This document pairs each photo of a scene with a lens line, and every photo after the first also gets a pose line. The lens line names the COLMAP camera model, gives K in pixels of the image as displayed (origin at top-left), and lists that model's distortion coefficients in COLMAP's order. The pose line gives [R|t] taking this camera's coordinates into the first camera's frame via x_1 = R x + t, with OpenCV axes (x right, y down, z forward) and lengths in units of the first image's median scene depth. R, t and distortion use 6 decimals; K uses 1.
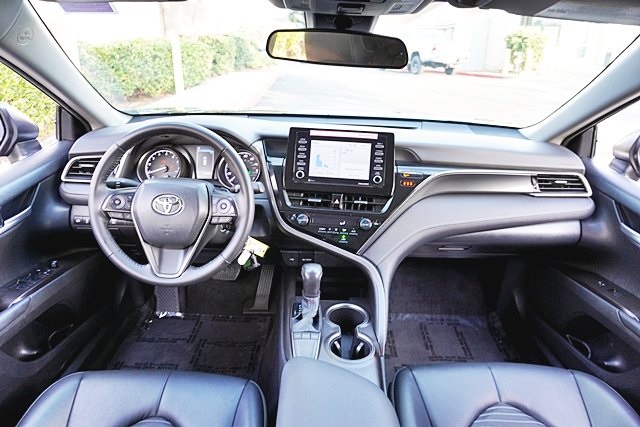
lens RADIAL K [[431.8, 0, 320.0], [0, 431.8, 213.5], [0, 0, 1]] dist [-0.046149, 0.038772]
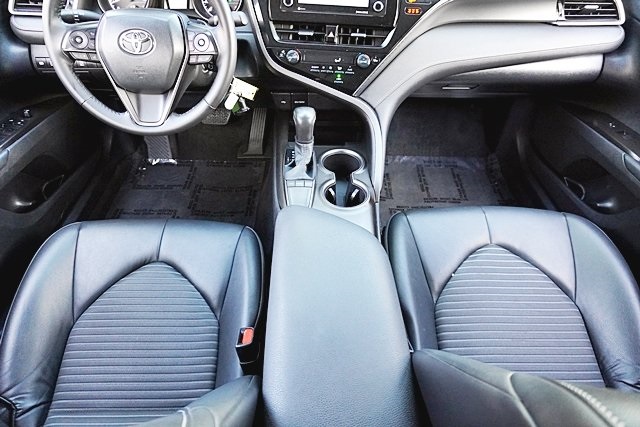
lens RADIAL K [[431.8, 0, 320.0], [0, 431.8, 213.5], [0, 0, 1]] dist [-0.046149, 0.038772]
pose [[0.999877, -0.015621, 0.001146, 0.009388], [0.014159, 0.932762, 0.360215, -0.002550], [-0.006696, -0.360155, 0.932869, 0.054471]]
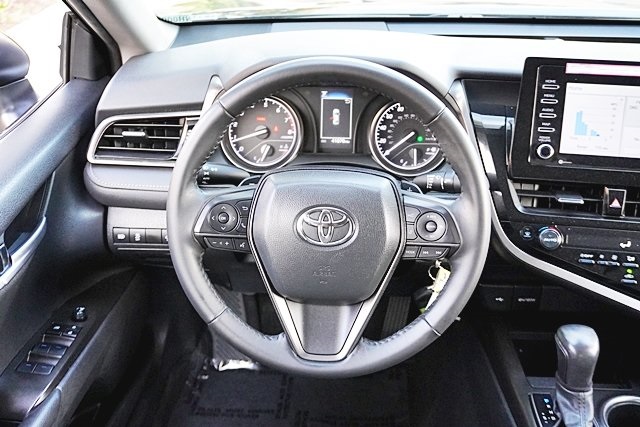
lens RADIAL K [[650.5, 0, 320.0], [0, 650.5, 213.5], [0, 0, 1]] dist [0.005003, -0.004752]
pose [[0.998392, 0.001100, -0.056683, -0.269801], [0.005131, 0.993955, 0.109667, -0.102234], [0.056461, -0.109781, 0.992351, 0.198740]]
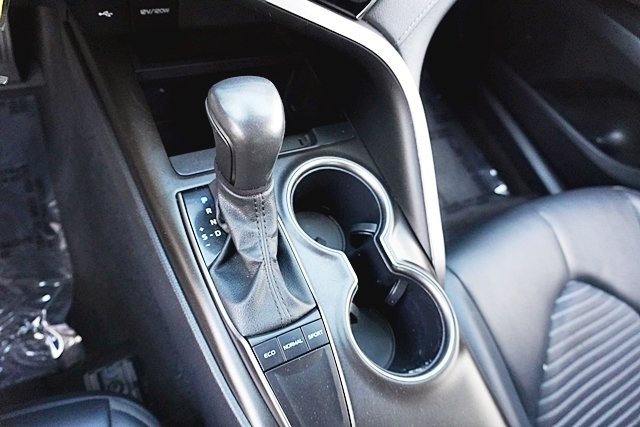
lens RADIAL K [[431.8, 0, 320.0], [0, 431.8, 213.5], [0, 0, 1]] dist [-0.046149, 0.038772]
pose [[0.871258, -0.261473, 0.415380, -0.103587], [-0.097726, 0.736933, 0.668865, -0.007082], [-0.480997, -0.623347, 0.616506, 0.718064]]
